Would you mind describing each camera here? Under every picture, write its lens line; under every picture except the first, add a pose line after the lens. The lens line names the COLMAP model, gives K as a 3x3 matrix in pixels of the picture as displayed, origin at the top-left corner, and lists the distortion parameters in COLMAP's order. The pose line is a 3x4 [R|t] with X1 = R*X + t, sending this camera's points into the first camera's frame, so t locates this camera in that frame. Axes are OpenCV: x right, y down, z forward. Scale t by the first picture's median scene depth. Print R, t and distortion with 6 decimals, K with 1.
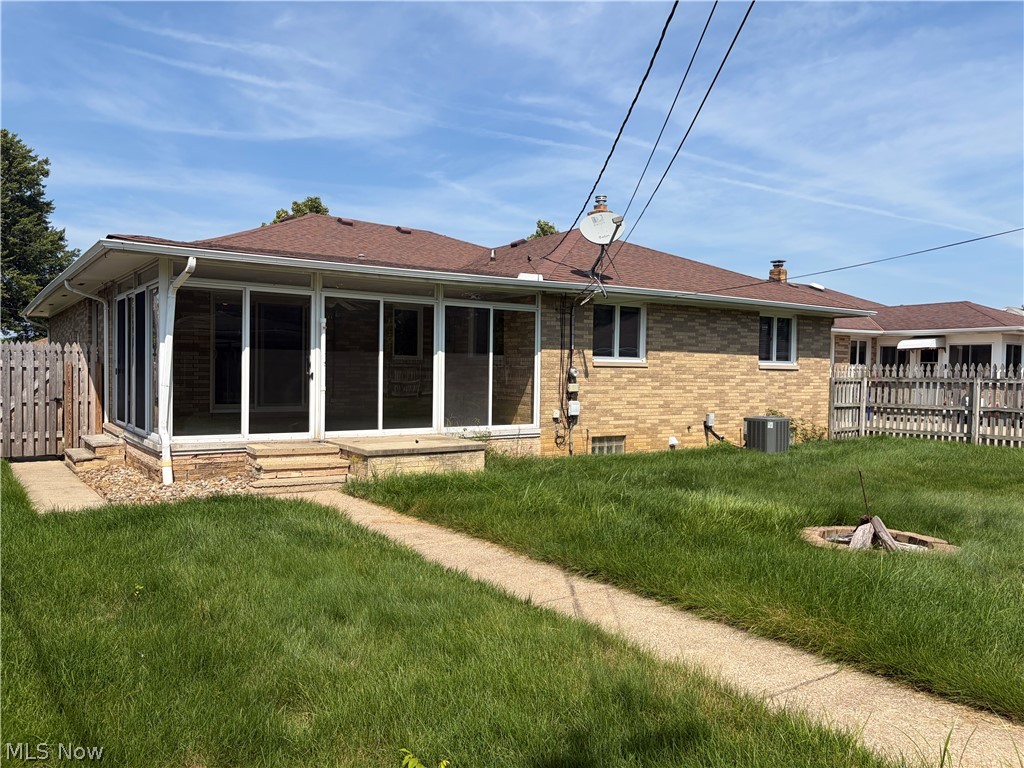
lens RADIAL K [[780.0, 0, 514.3], [0, 780.0, 398.3], [0, 0, 1]] dist [0.053749, -0.062631]
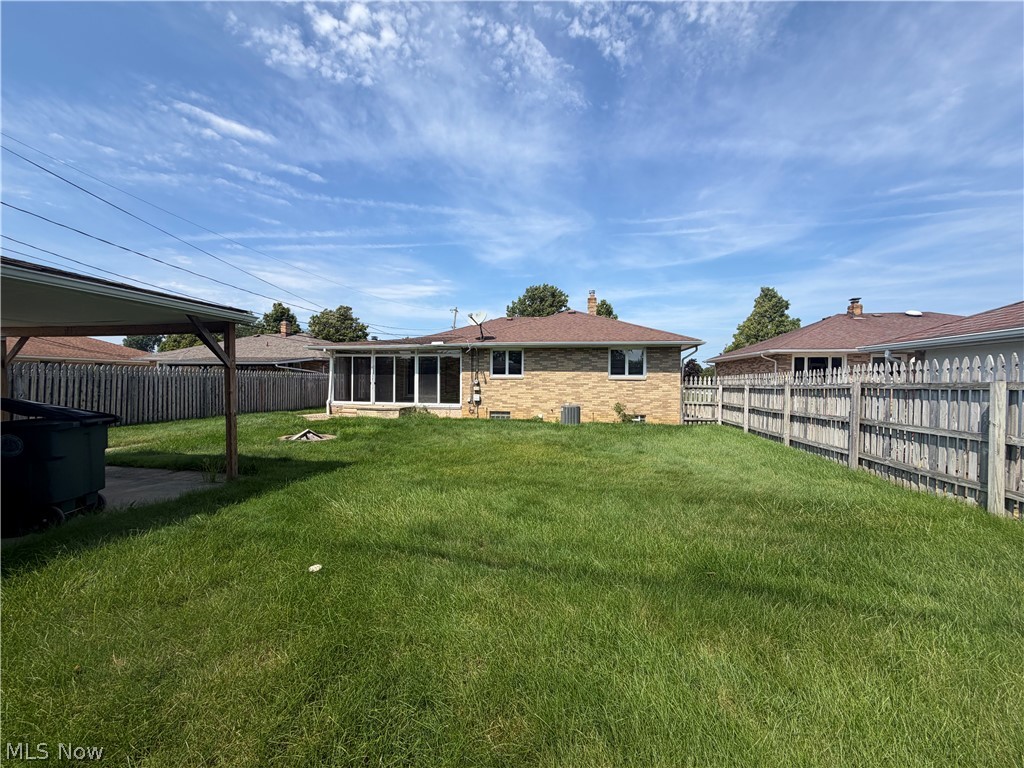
lens RADIAL K [[411.7, 0, 518.0], [0, 411.7, 385.2], [0, 0, 1]] dist [0.000414, -0.000076]
pose [[0.687426, -0.000549, -0.726254, 0.843066], [-0.024812, 0.999398, -0.024241, 0.002452], [0.725830, 0.034684, 0.686999, 0.216925]]
